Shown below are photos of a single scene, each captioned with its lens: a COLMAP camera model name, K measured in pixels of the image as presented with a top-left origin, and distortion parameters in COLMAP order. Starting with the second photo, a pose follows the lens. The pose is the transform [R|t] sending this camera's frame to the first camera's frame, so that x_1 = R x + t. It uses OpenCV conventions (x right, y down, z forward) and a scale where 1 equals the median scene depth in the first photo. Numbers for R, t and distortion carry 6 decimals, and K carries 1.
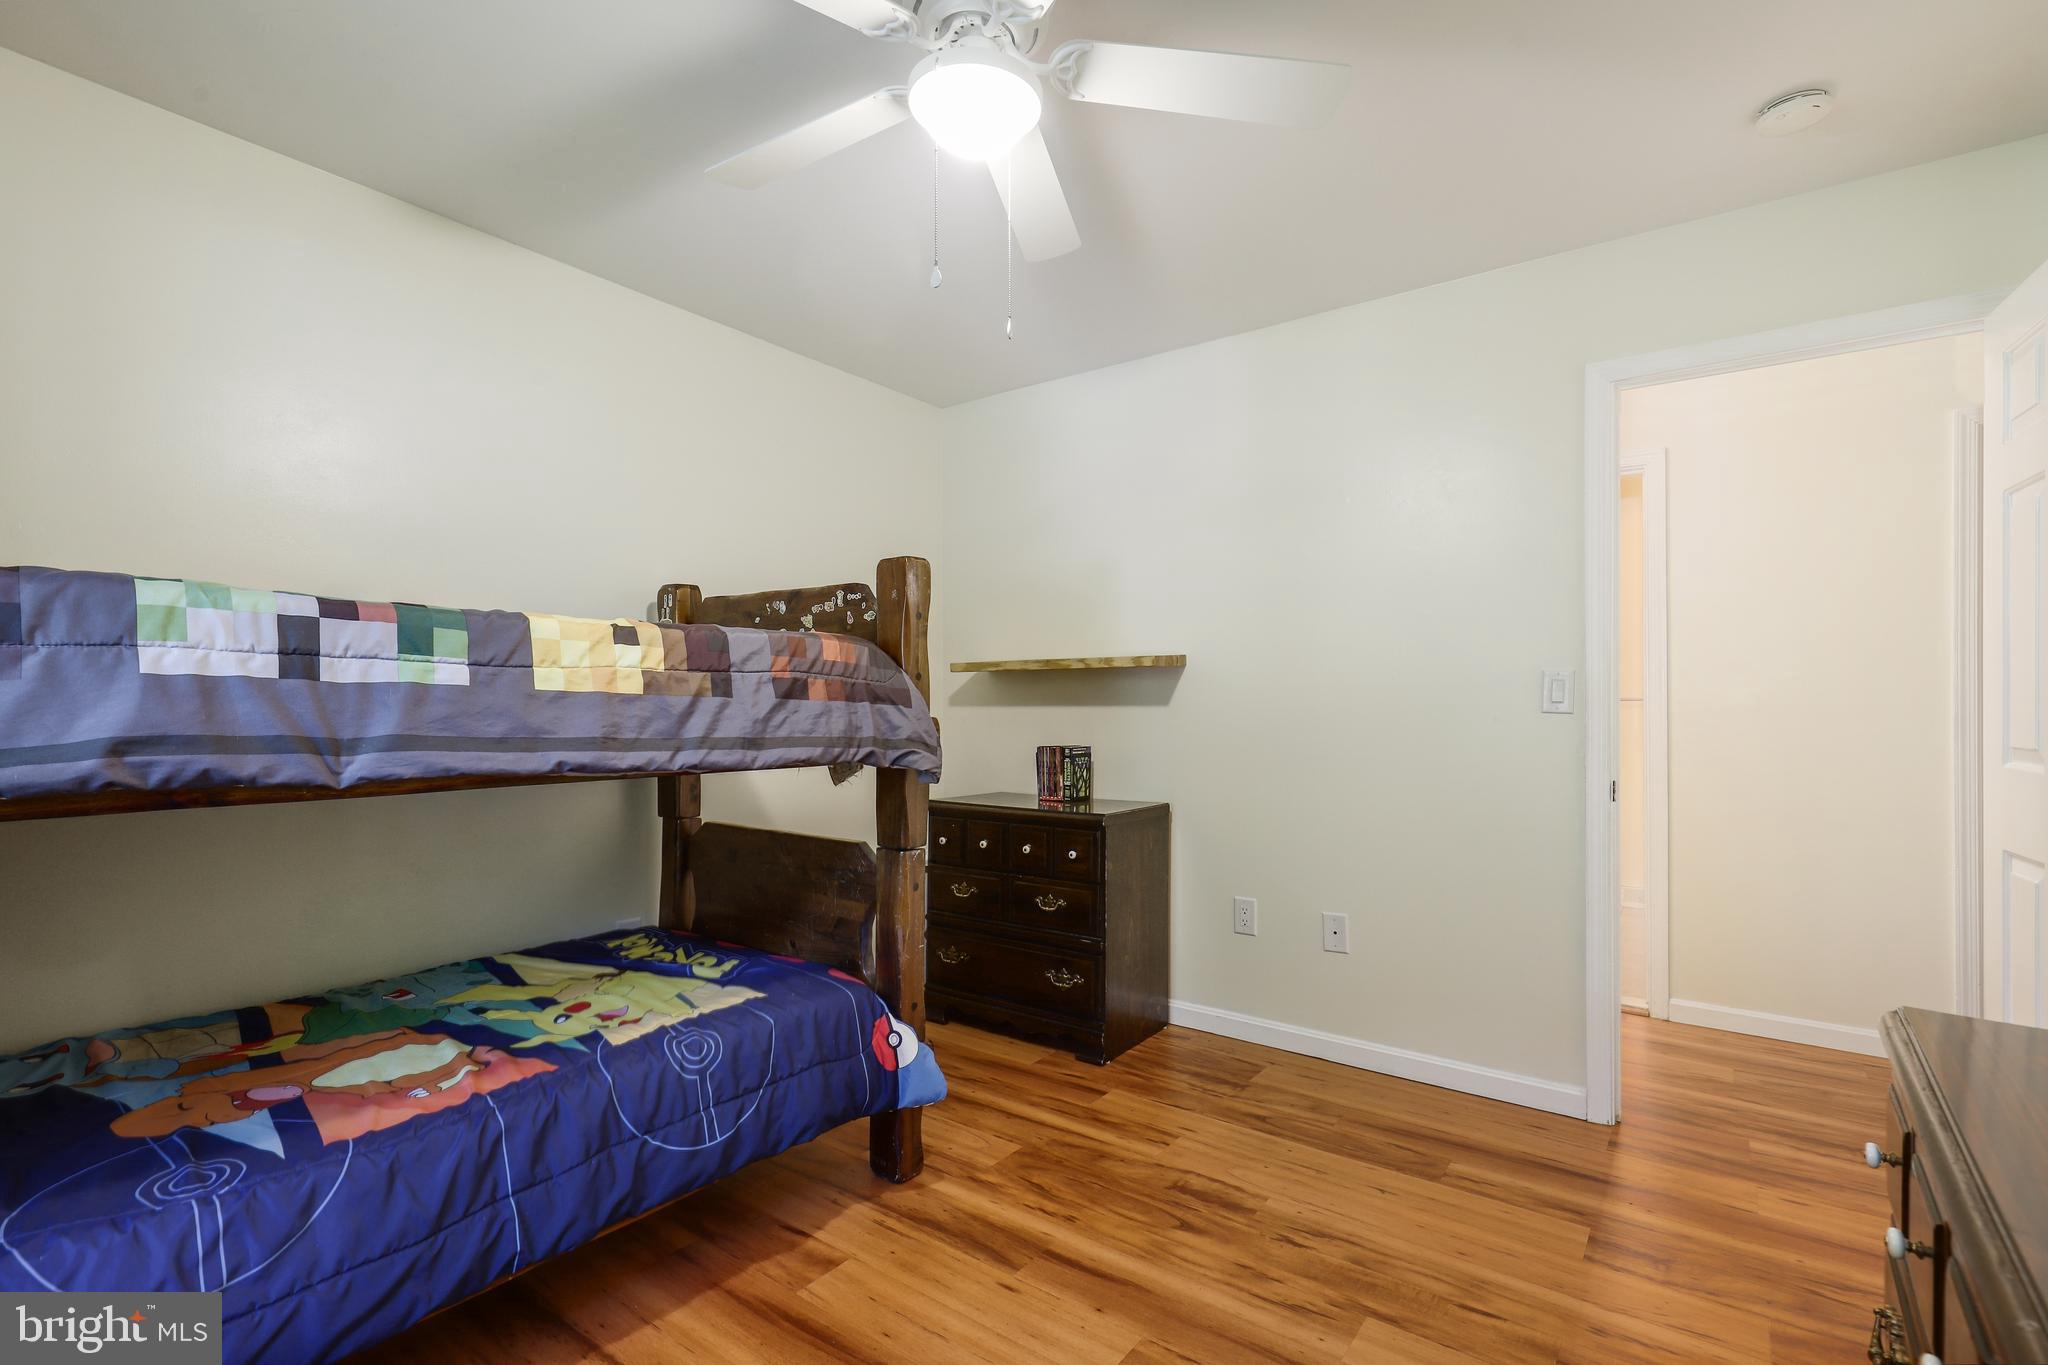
lens RADIAL K [[938.6, 0, 1027.6], [0, 938.6, 688.2], [0, 0, 1]] dist [-0.001977, -0.000440]
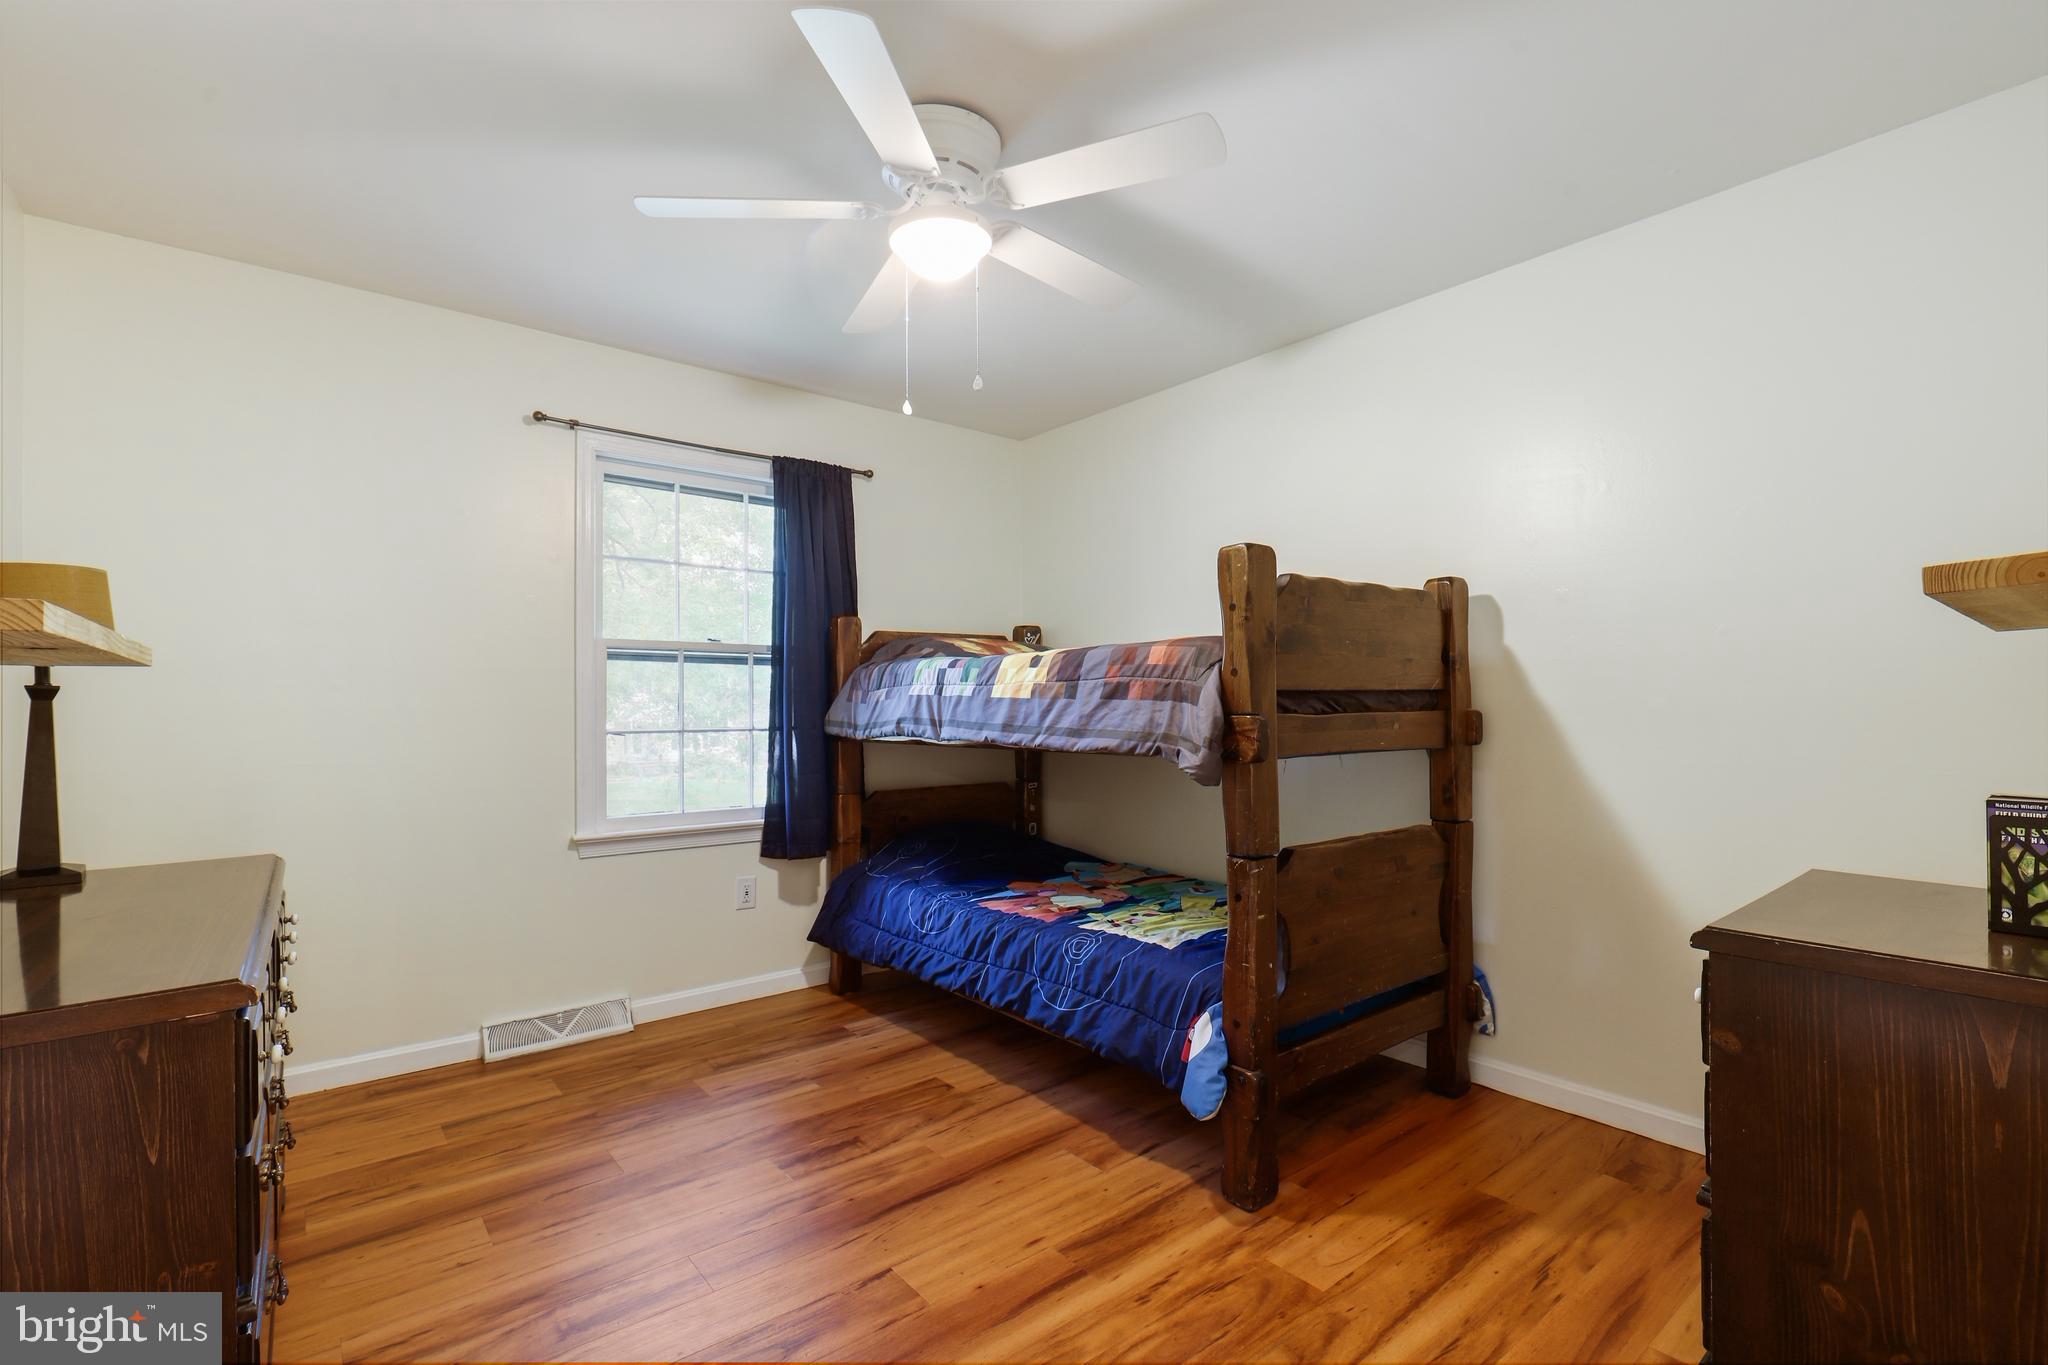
lens RADIAL K [[938.6, 0, 1028.2], [0, 938.6, 692.3], [0, 0, 1]] dist [-0.001977, -0.000440]
pose [[-0.261612, -0.018169, -0.965002, 0.966729], [0.020101, 0.999503, -0.024268, 0.030006], [0.964964, -0.025746, -0.261117, 1.205834]]
